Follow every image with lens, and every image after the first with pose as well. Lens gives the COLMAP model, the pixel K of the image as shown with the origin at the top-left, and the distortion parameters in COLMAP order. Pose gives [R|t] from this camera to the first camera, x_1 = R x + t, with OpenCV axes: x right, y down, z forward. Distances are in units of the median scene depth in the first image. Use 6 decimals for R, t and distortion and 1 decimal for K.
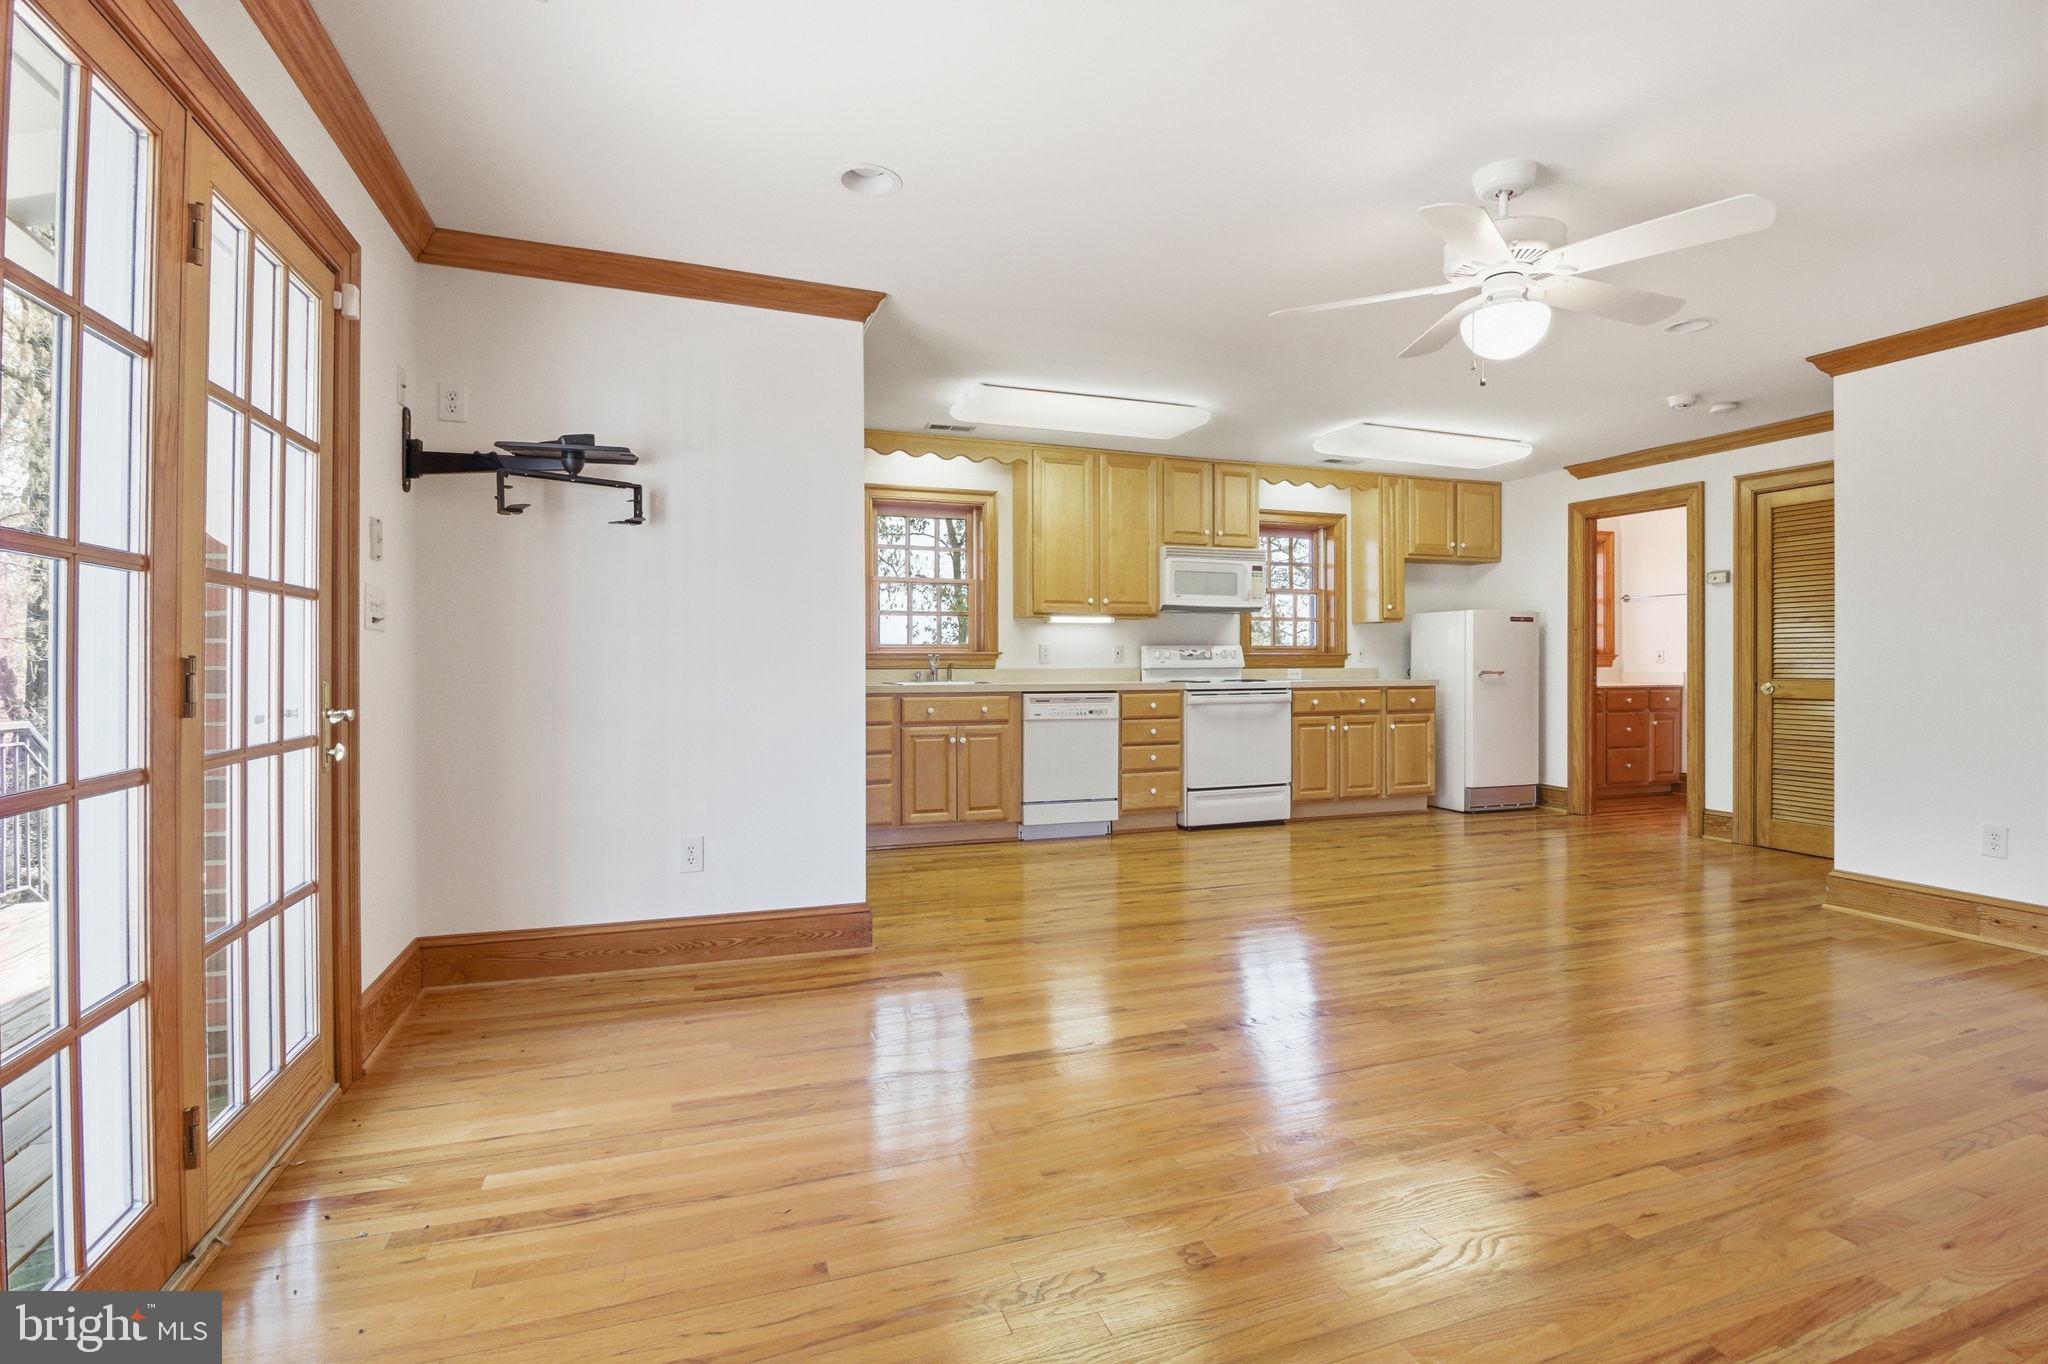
lens RADIAL K [[964.9, 0, 1024.0], [0, 964.9, 682.0], [0, 0, 1]] dist [-0.023013, -0.000479]
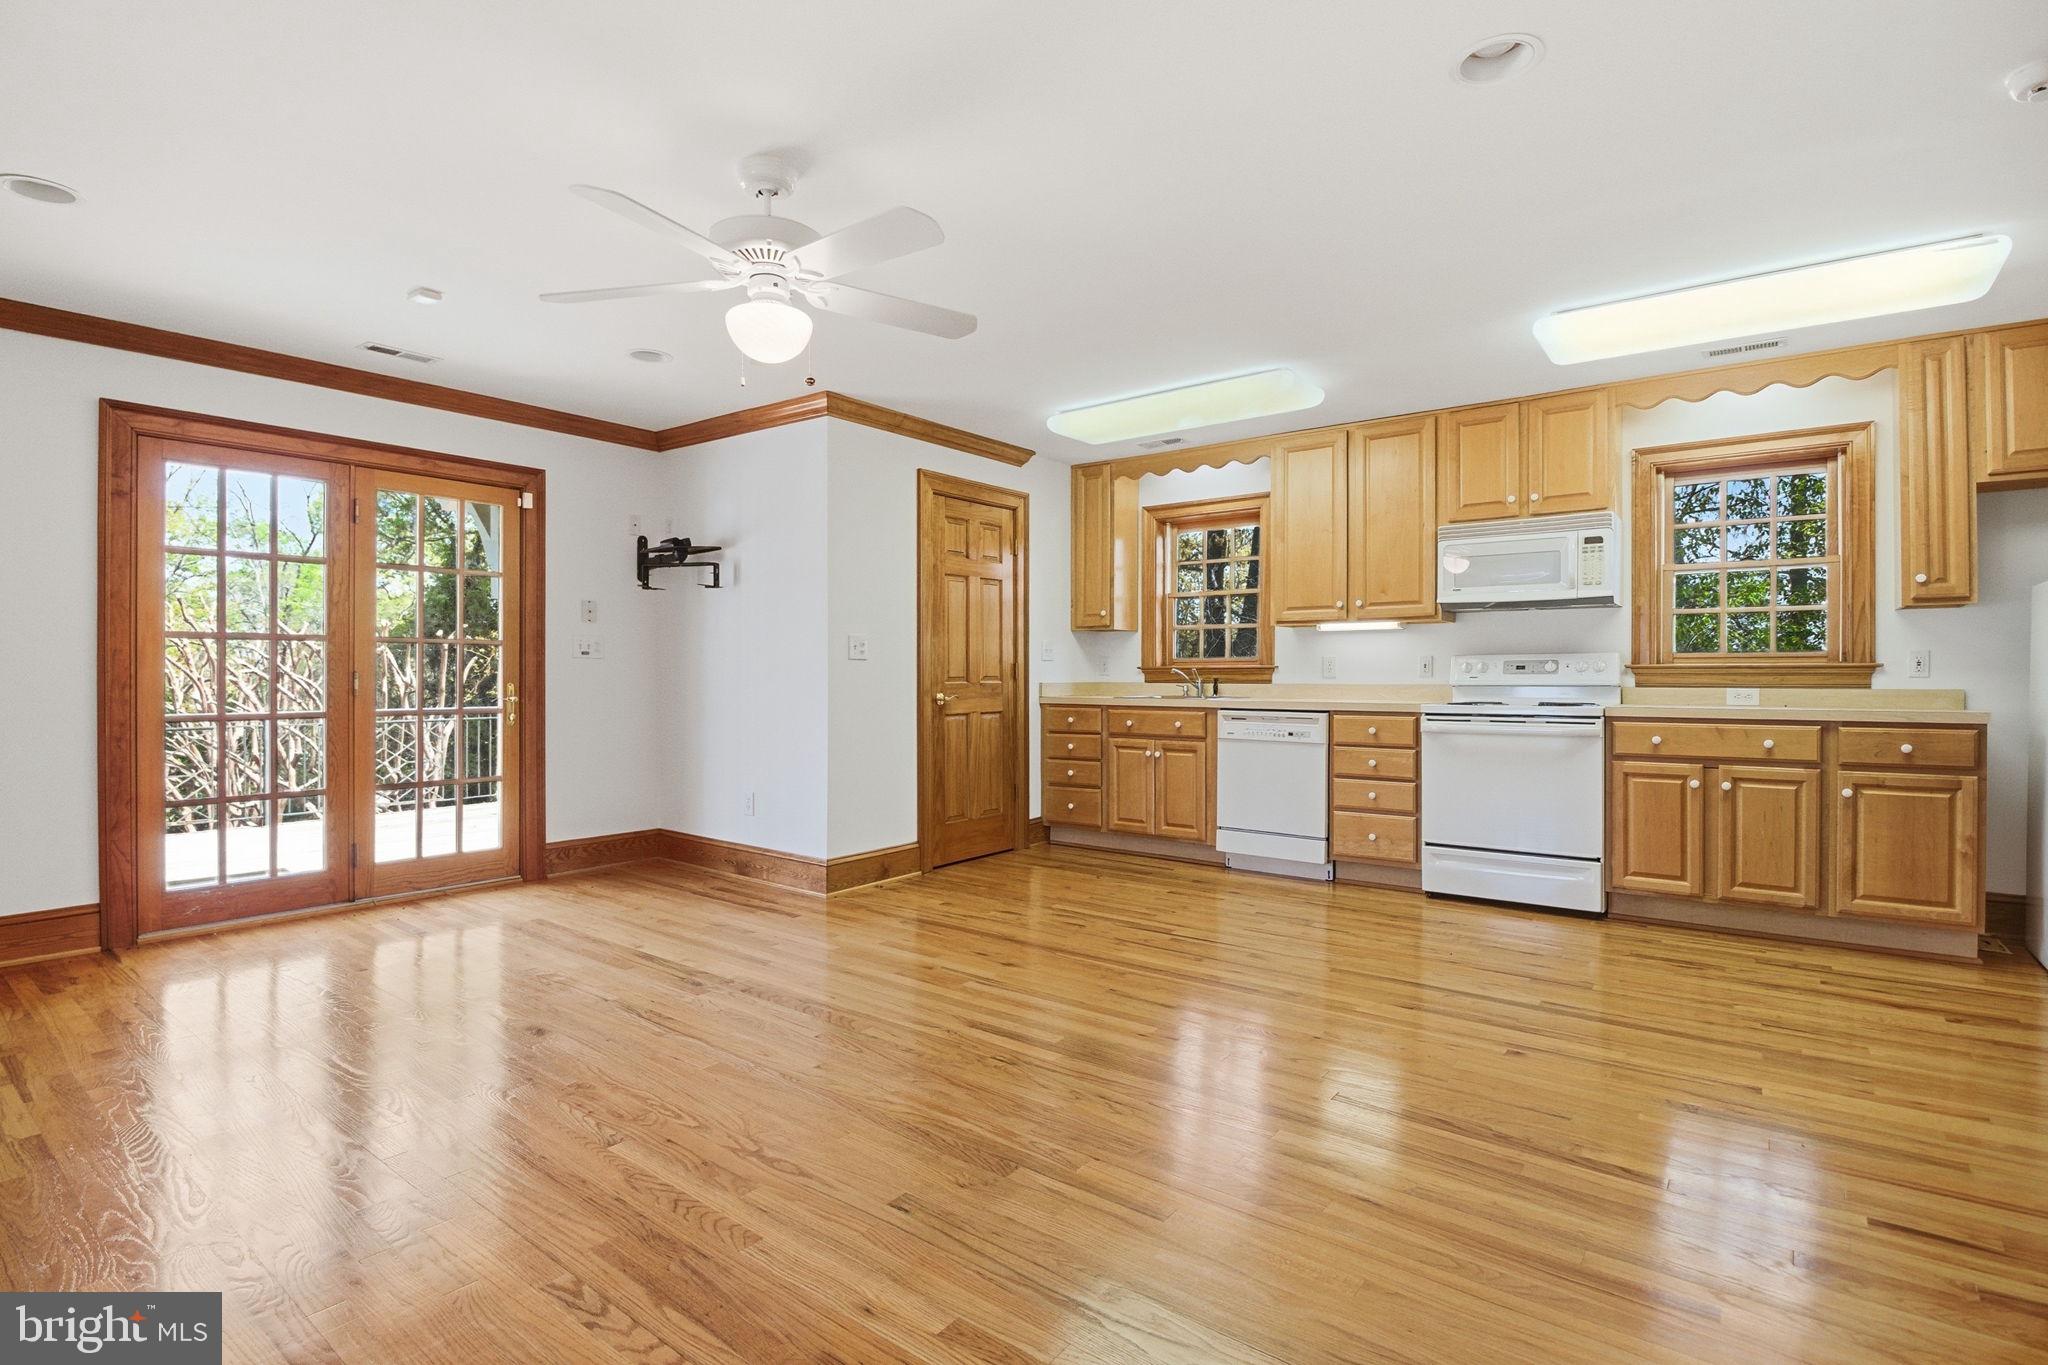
lens RADIAL K [[990.2, 0, 1024.0], [0, 990.2, 682.5], [0, 0, 1]] dist [-0.000067, -0.000153]
pose [[0.521658, 0.006937, -0.853127, 0.674912], [-0.020955, 0.999769, -0.004684, -0.005855], [0.852897, 0.020321, 0.521683, 0.314282]]
